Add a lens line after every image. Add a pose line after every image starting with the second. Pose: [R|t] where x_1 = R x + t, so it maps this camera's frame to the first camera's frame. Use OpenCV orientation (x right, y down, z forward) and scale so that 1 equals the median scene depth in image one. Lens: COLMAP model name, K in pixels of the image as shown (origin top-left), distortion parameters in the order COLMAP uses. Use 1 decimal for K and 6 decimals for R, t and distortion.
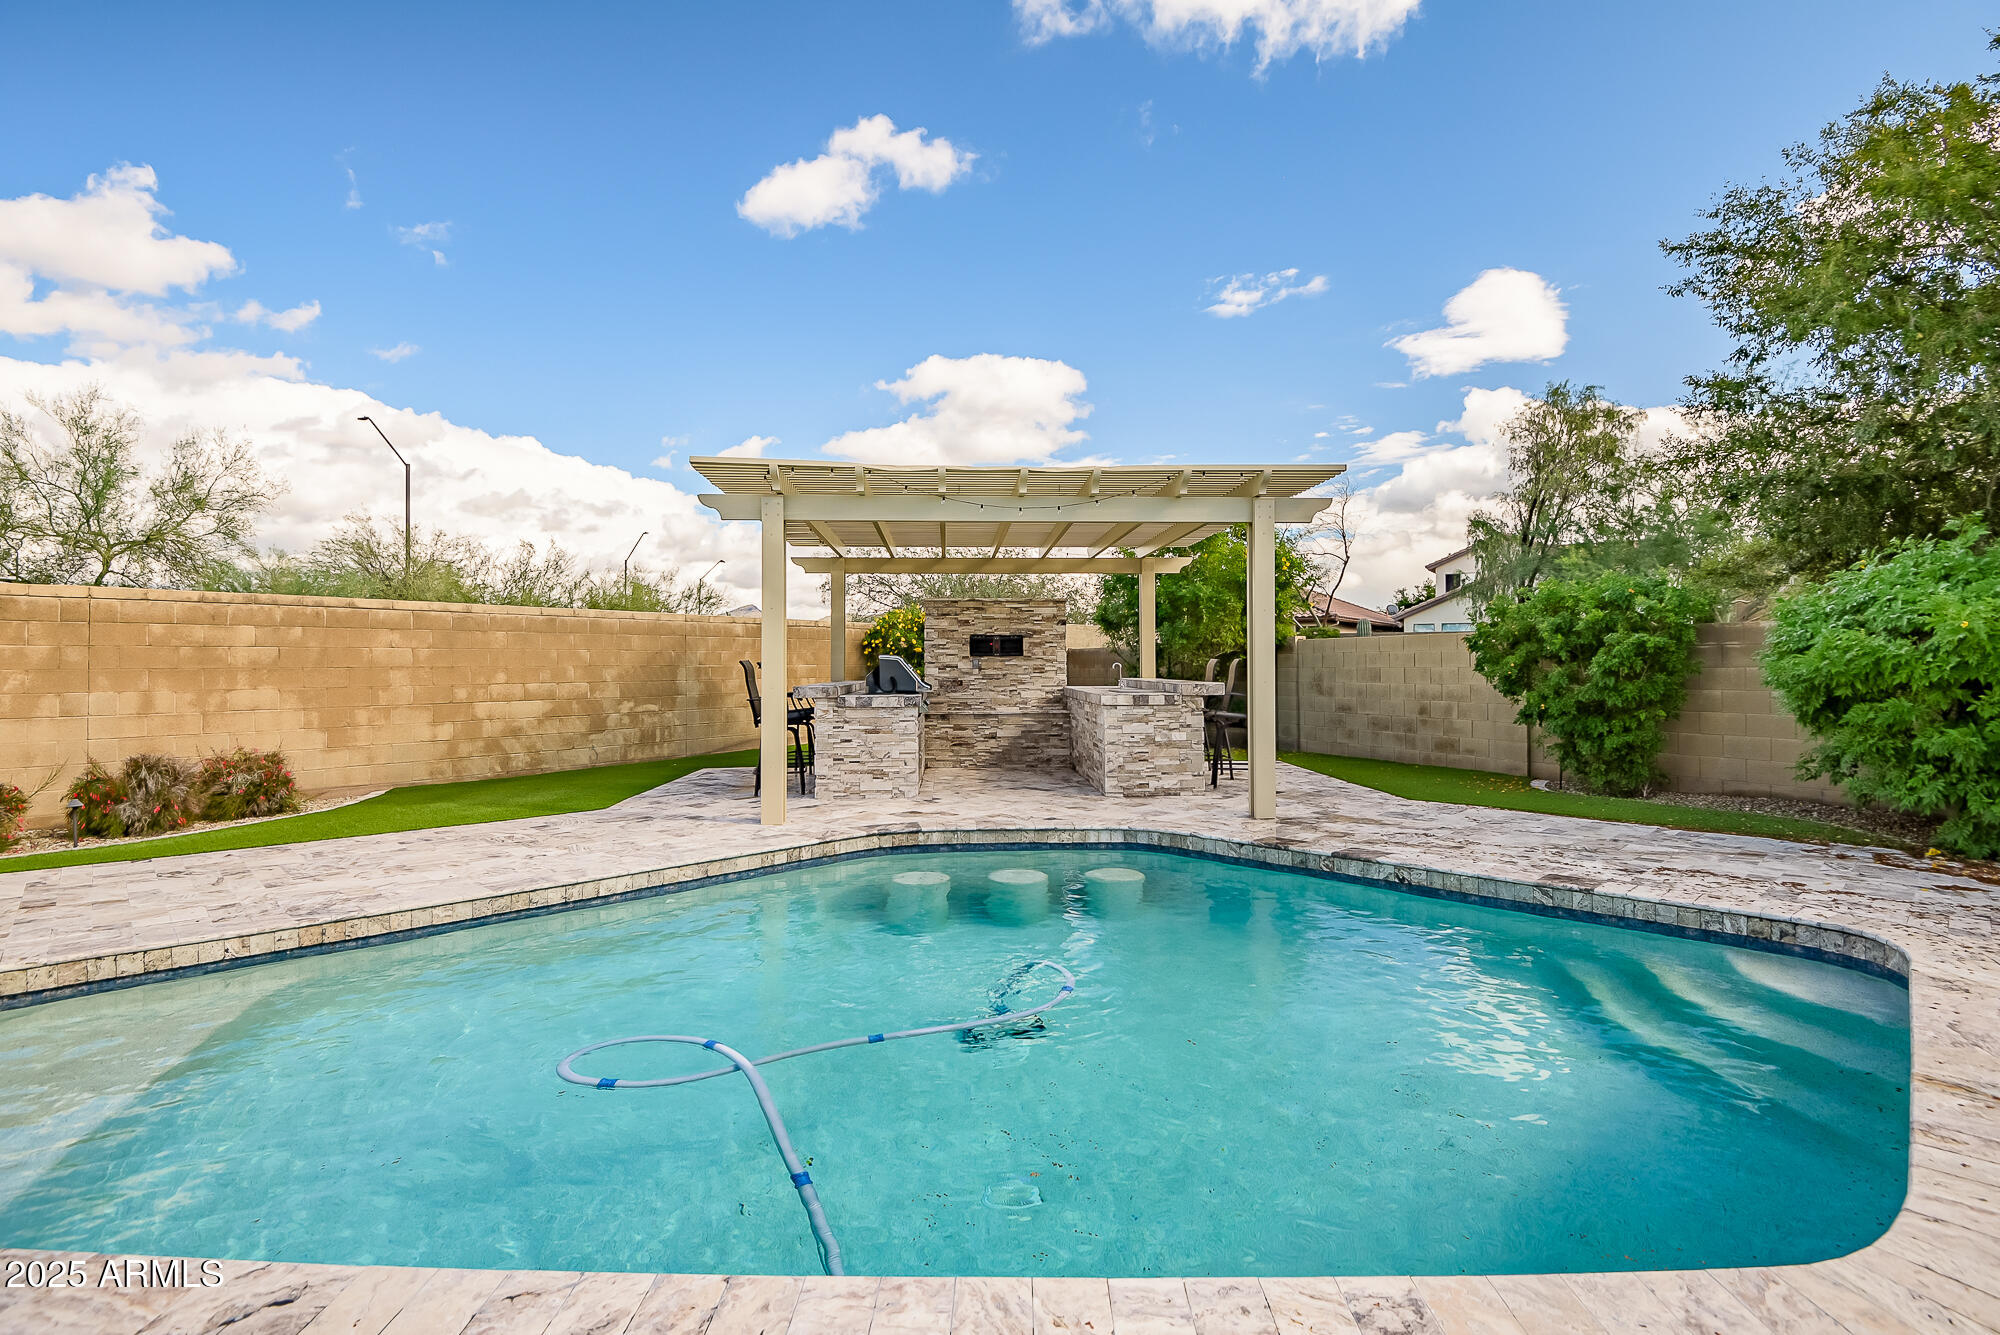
lens RADIAL K [[958.4, 0, 997.8], [0, 958.4, 657.6], [0, 0, 1]] dist [0.003821, -0.024898]
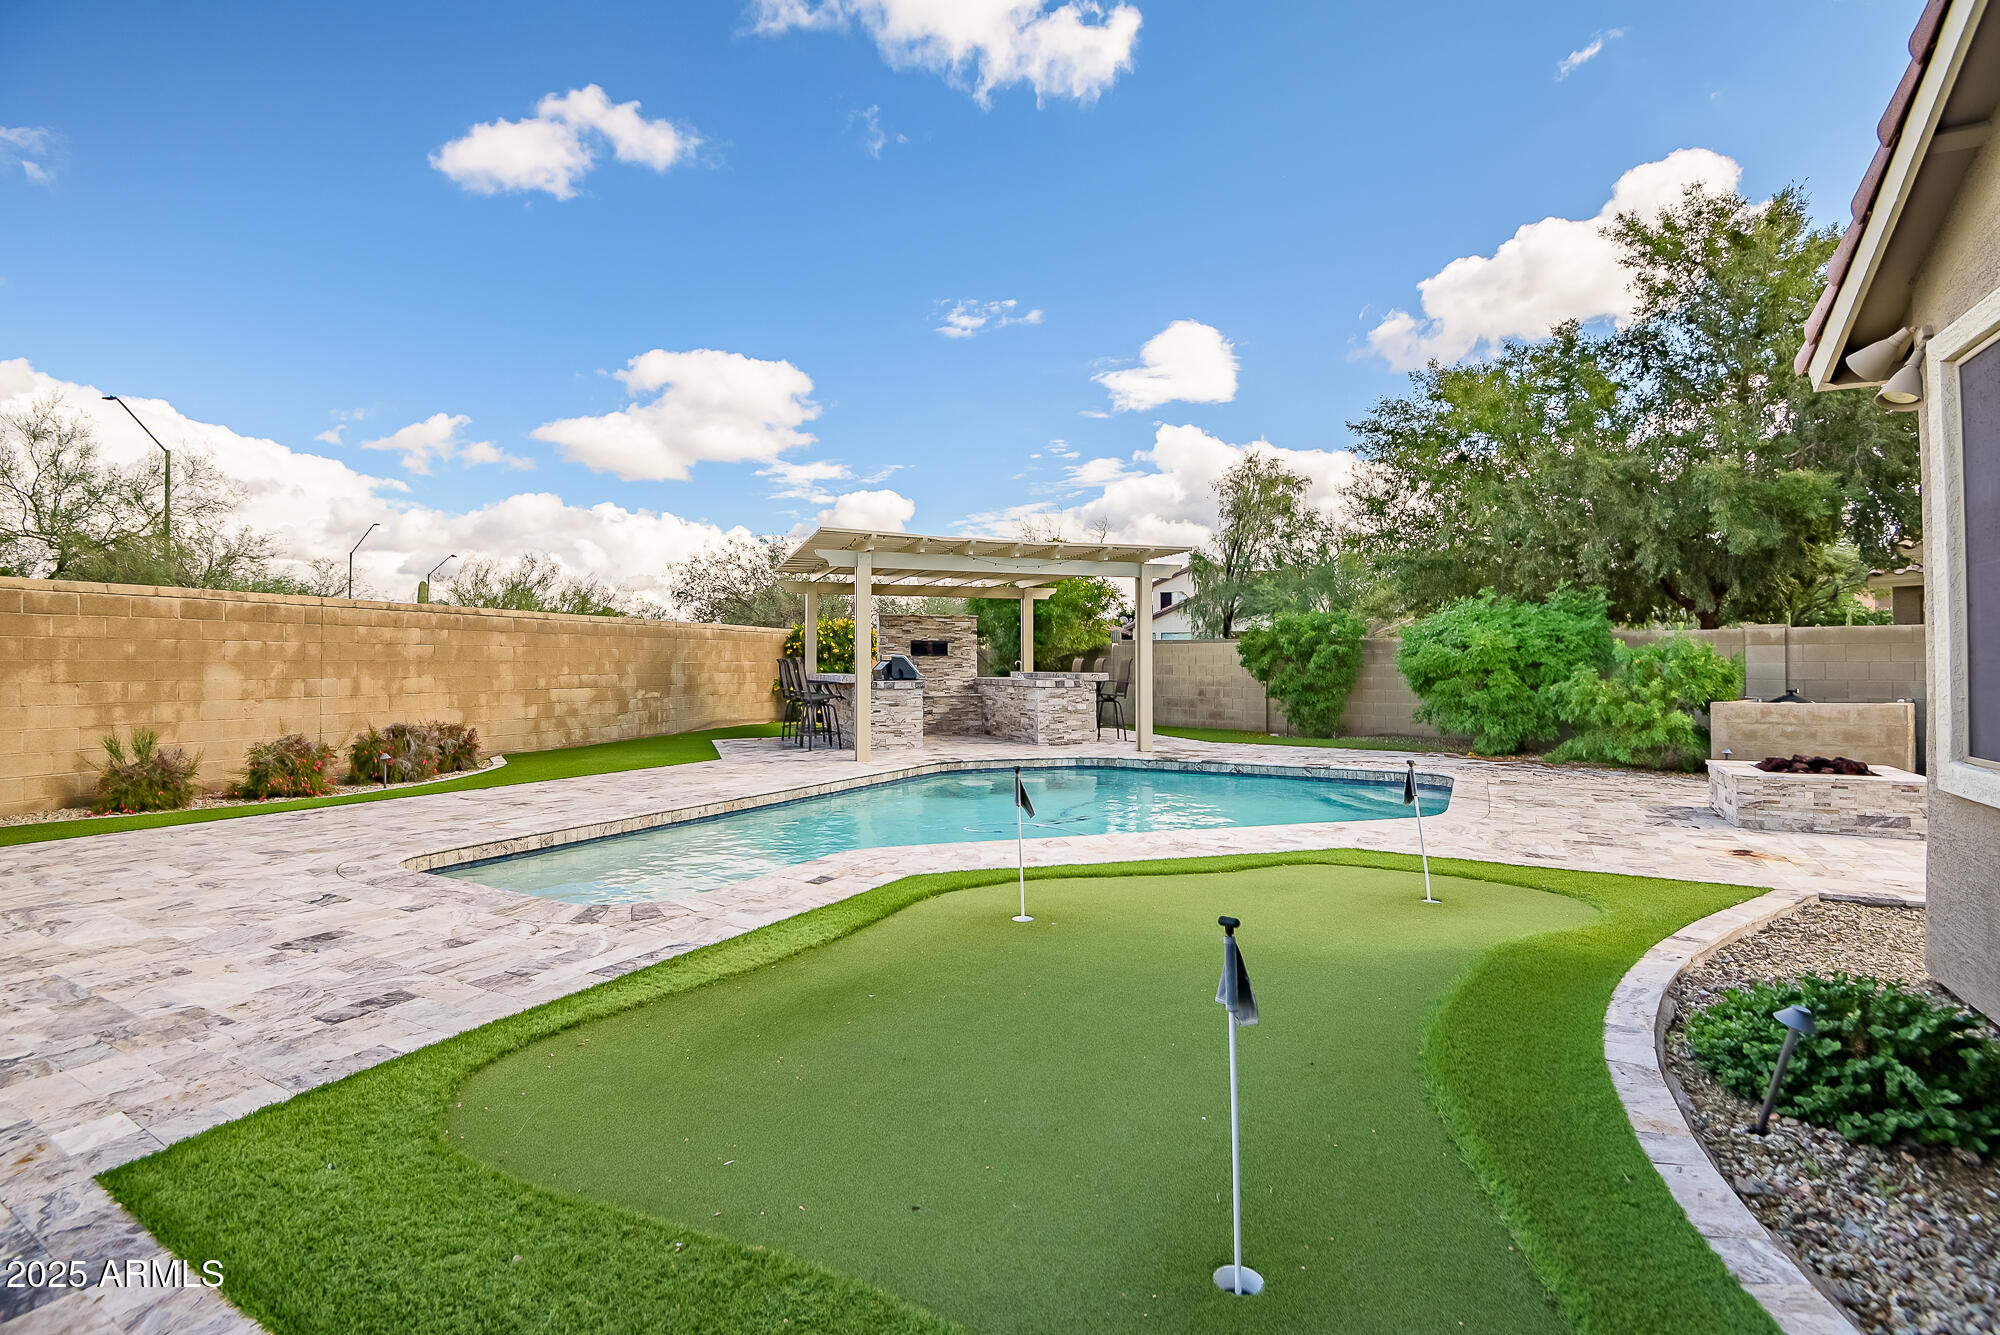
lens RADIAL K [[929.6, 0, 1000.0], [0, 929.6, 667.5], [0, 0, 1]] dist [-0.003551, -0.001402]
pose [[0.958104, 0.002638, 0.286407, -0.372322], [-0.005004, 0.999959, 0.007529, 0.006063], [-0.286376, -0.008647, 0.958078, -0.425874]]
